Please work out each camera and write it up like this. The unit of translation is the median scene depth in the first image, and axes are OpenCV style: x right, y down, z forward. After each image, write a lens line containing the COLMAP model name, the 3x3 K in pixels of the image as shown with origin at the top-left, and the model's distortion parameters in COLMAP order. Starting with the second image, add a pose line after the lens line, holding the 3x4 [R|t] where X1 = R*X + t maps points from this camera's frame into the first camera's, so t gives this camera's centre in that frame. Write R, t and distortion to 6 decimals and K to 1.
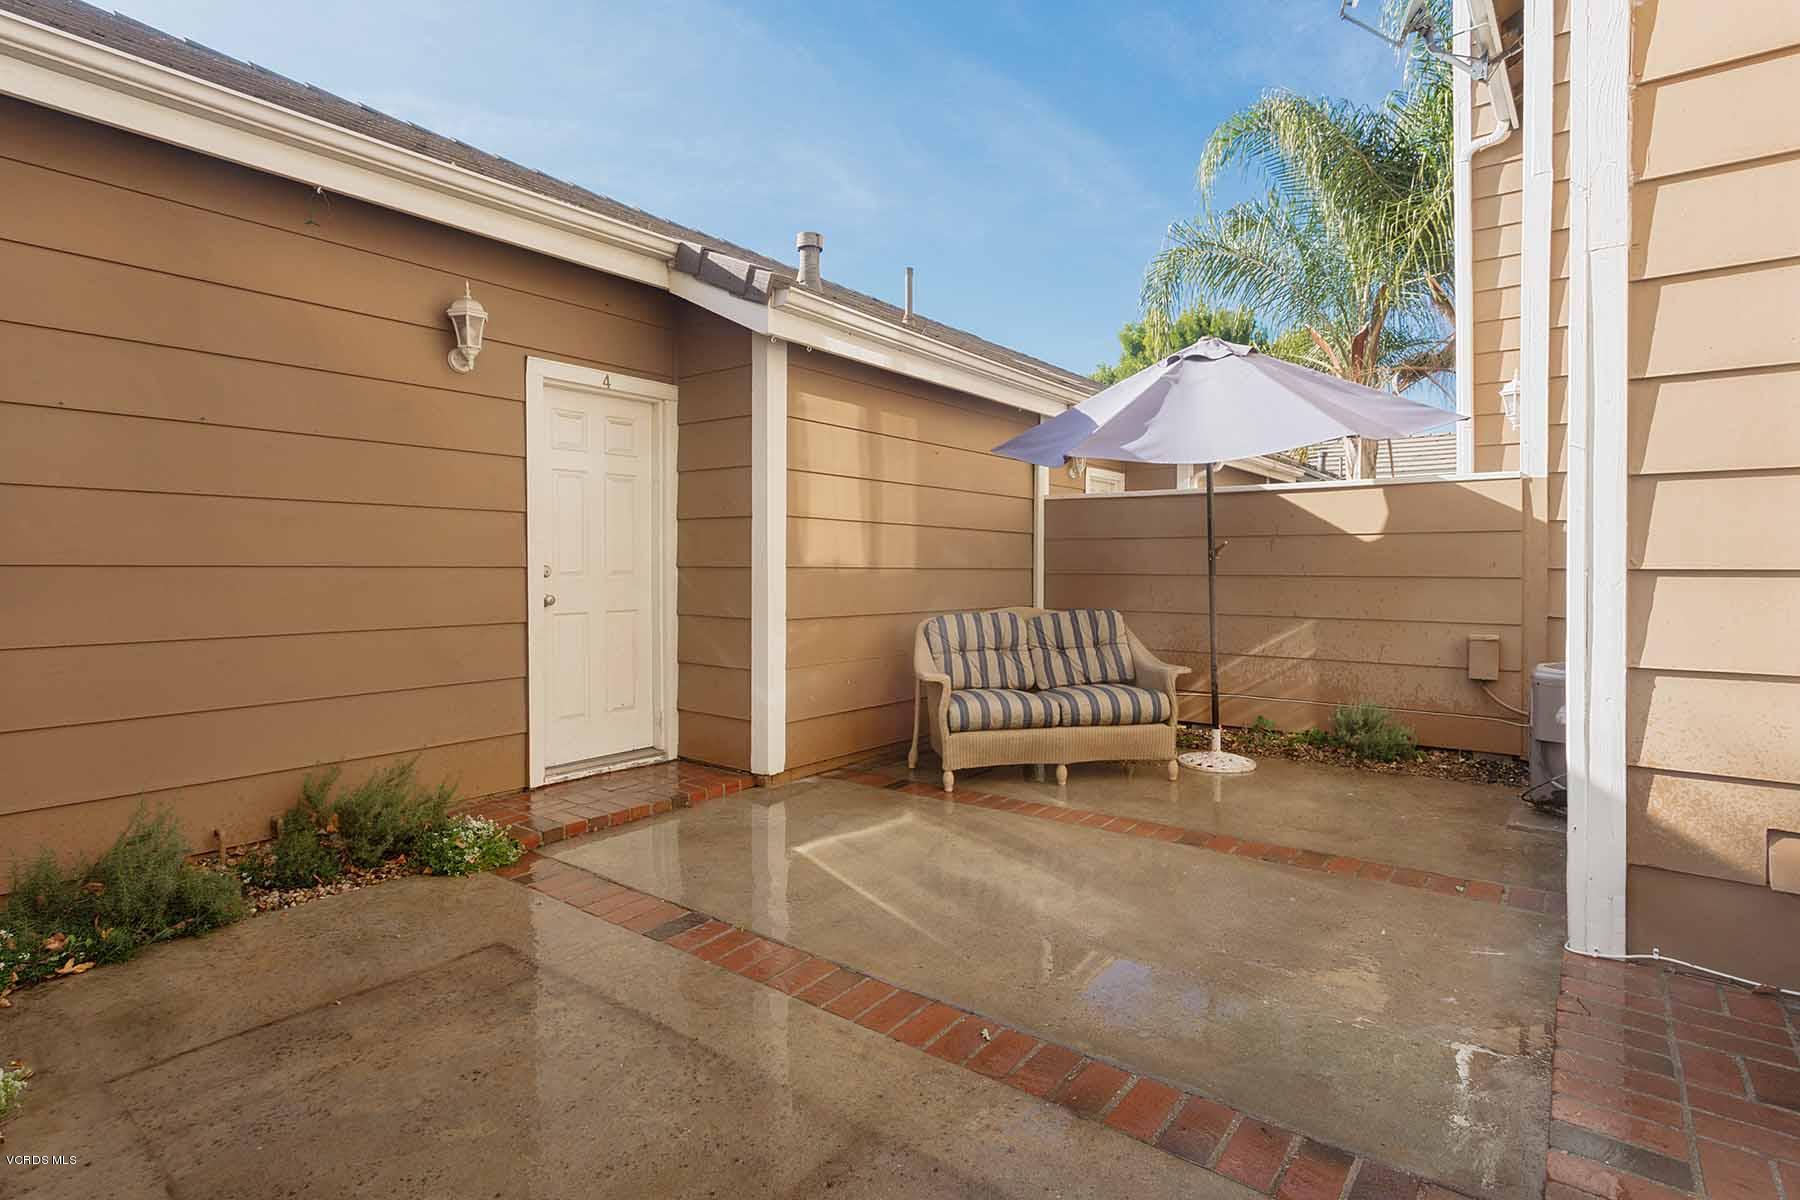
lens RADIAL K [[899.5, 0, 906.5], [0, 899.5, 575.8], [0, 0, 1]] dist [0.000105, 0.000430]
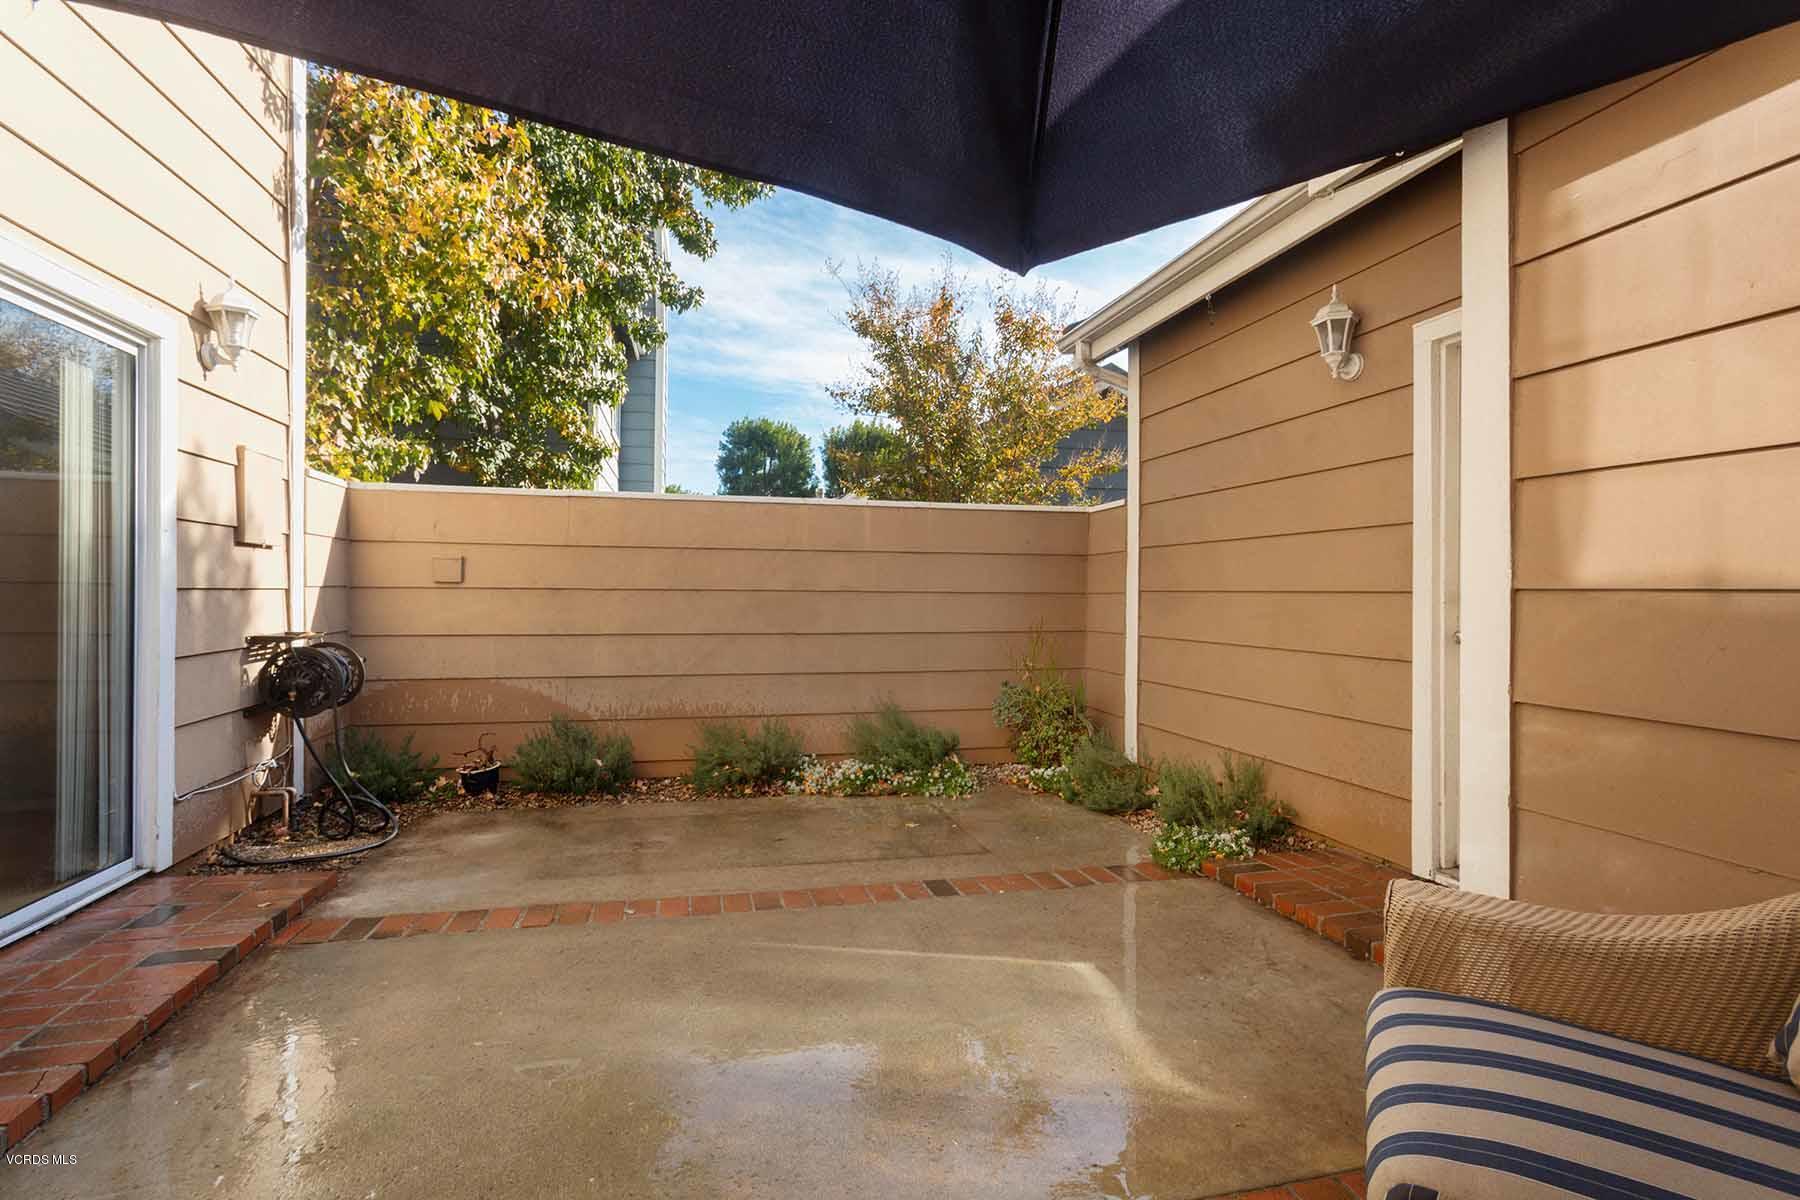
lens RADIAL K [[863.3, 0, 890.0], [0, 863.3, 604.1], [0, 0, 1]] dist [0.003232, 0.000527]
pose [[-0.633930, -0.000309, -0.773390, 0.577258], [-0.019265, 0.999696, 0.015391, -0.005016], [0.773150, 0.024656, -0.633743, 1.411753]]
